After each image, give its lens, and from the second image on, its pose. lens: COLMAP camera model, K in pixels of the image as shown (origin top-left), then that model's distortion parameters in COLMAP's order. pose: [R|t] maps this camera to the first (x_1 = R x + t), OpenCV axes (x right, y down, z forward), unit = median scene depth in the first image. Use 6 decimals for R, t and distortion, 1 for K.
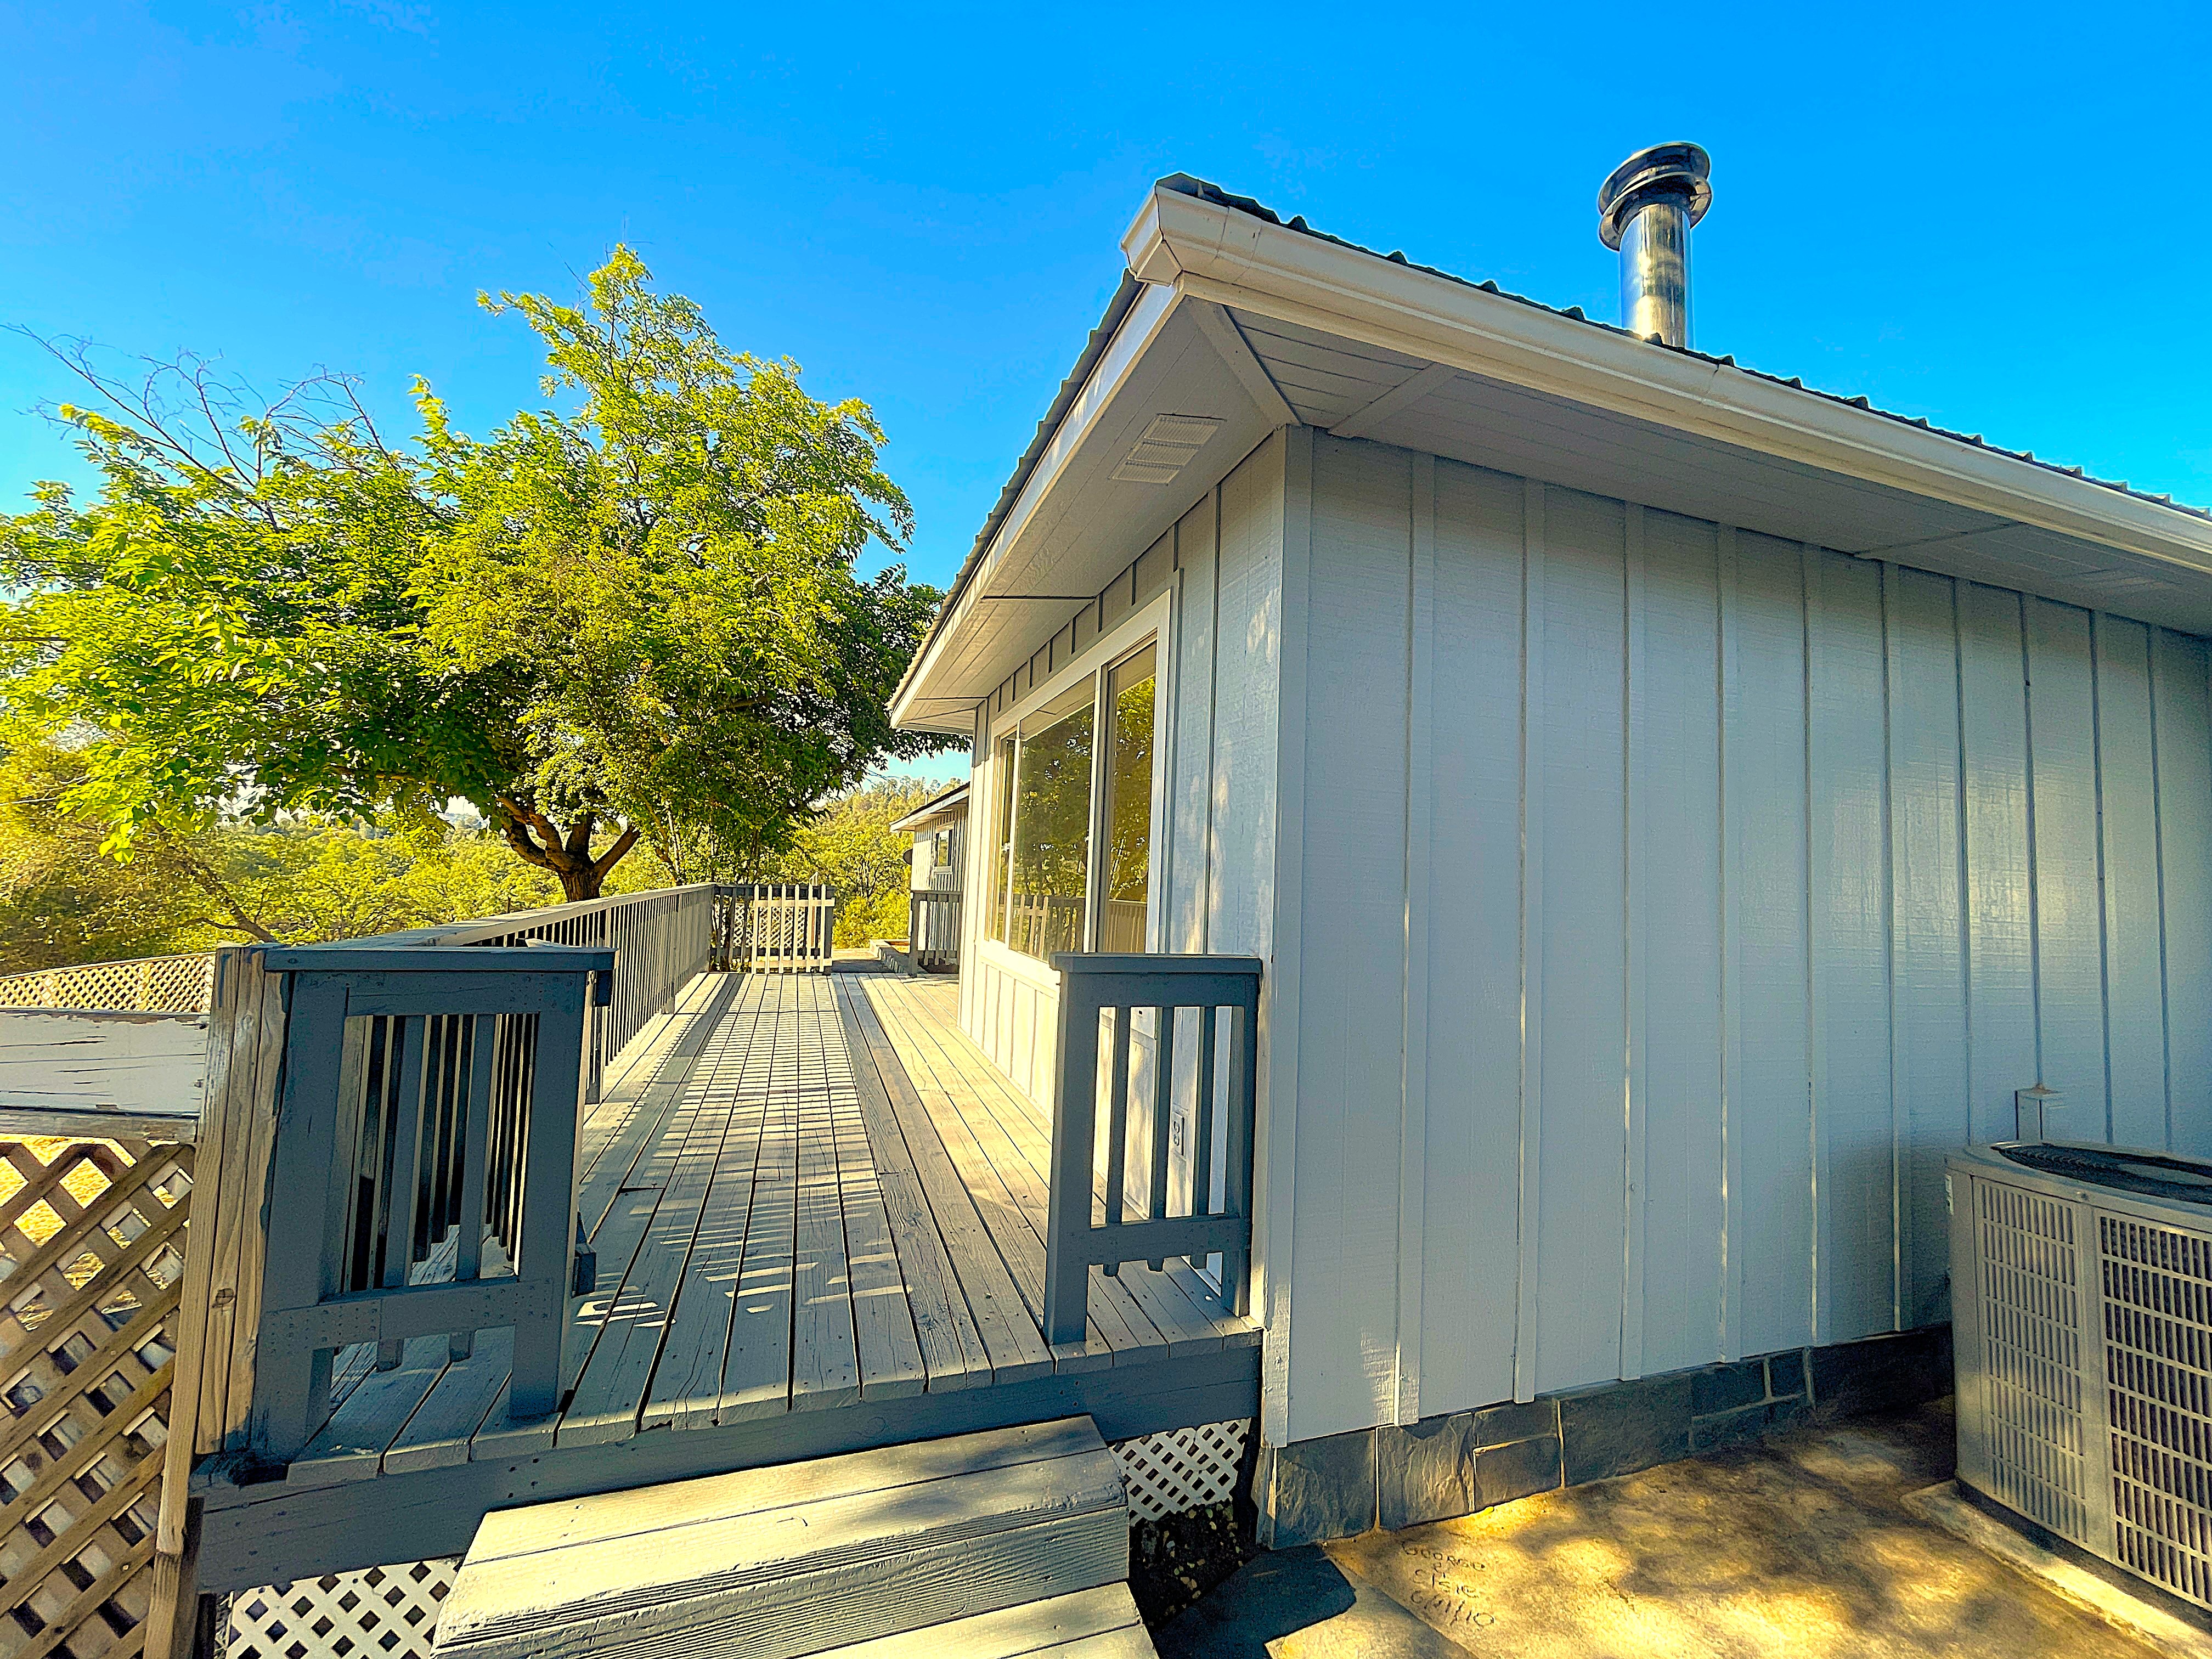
lens RADIAL K [[895.9, 0, 1110.1], [0, 895.9, 819.2], [0, 0, 1]] dist [-0.002779, -0.000207]
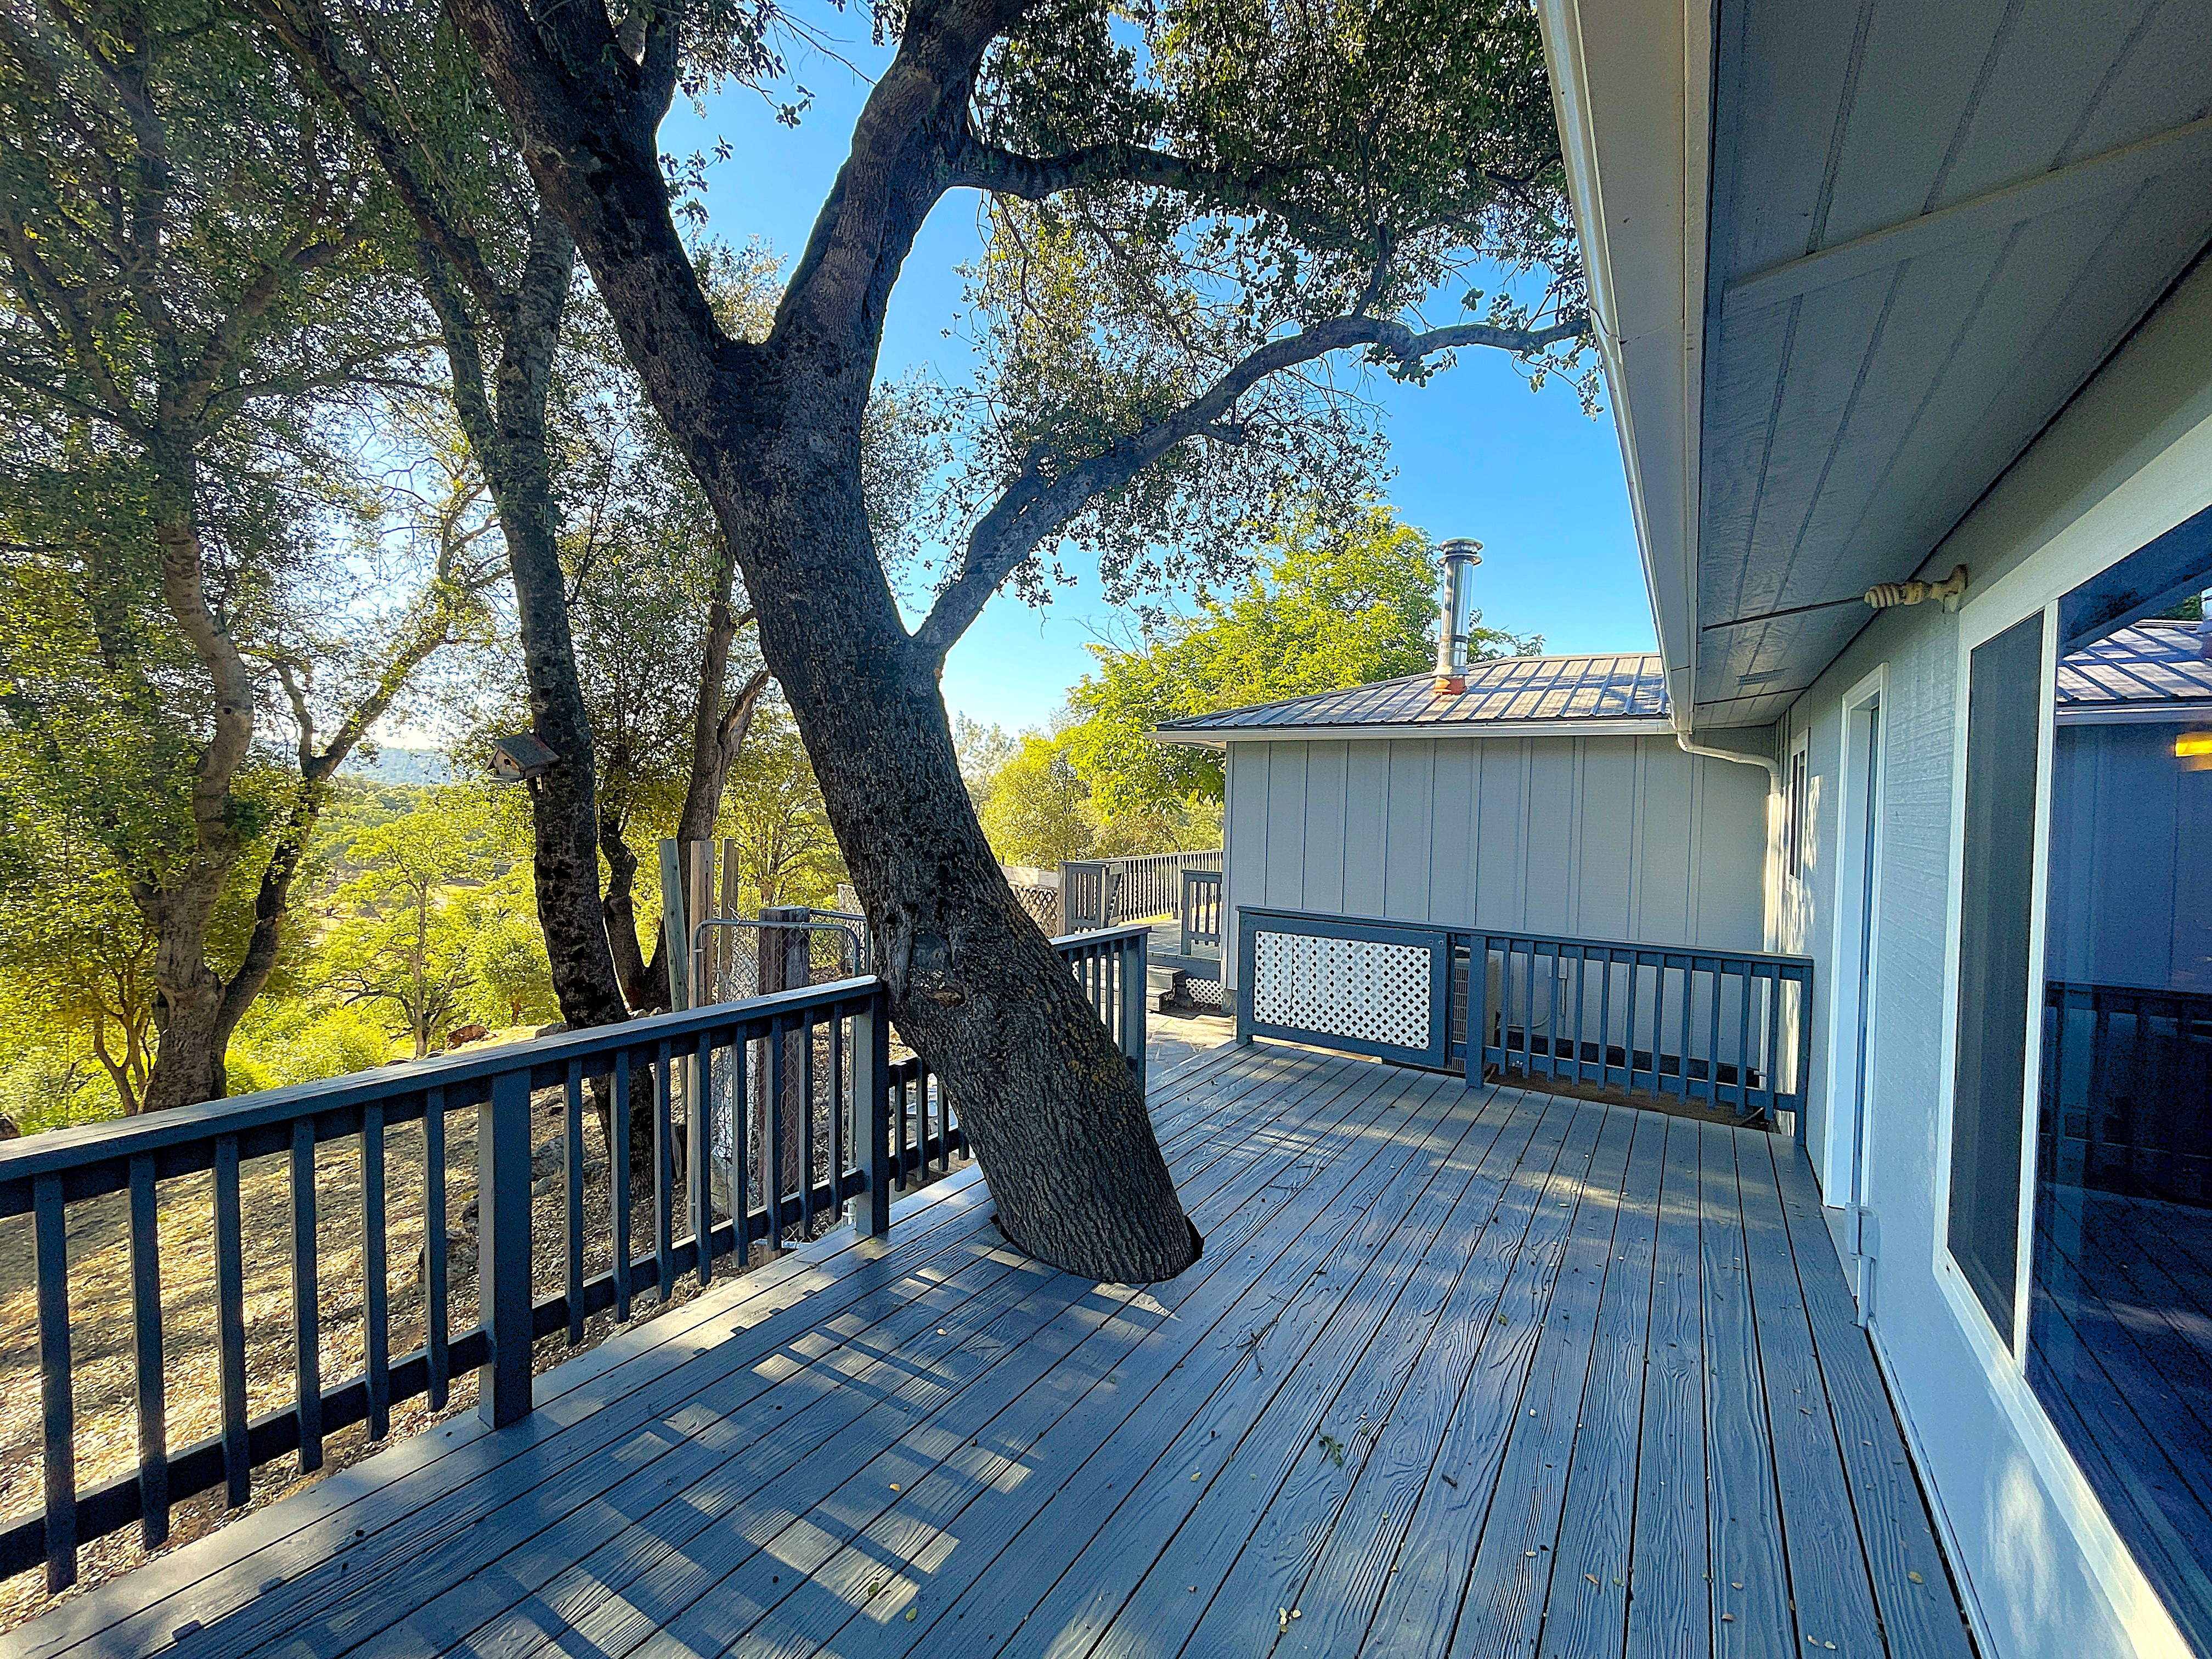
lens RADIAL K [[895.9, 0, 1110.1], [0, 895.9, 819.2], [0, 0, 1]] dist [-0.002779, -0.000207]
pose [[0.618908, -0.002185, -0.785460, 0.433496], [0.045402, 0.998424, 0.032998, -0.034372], [0.784150, -0.056085, 0.618032, -0.270178]]
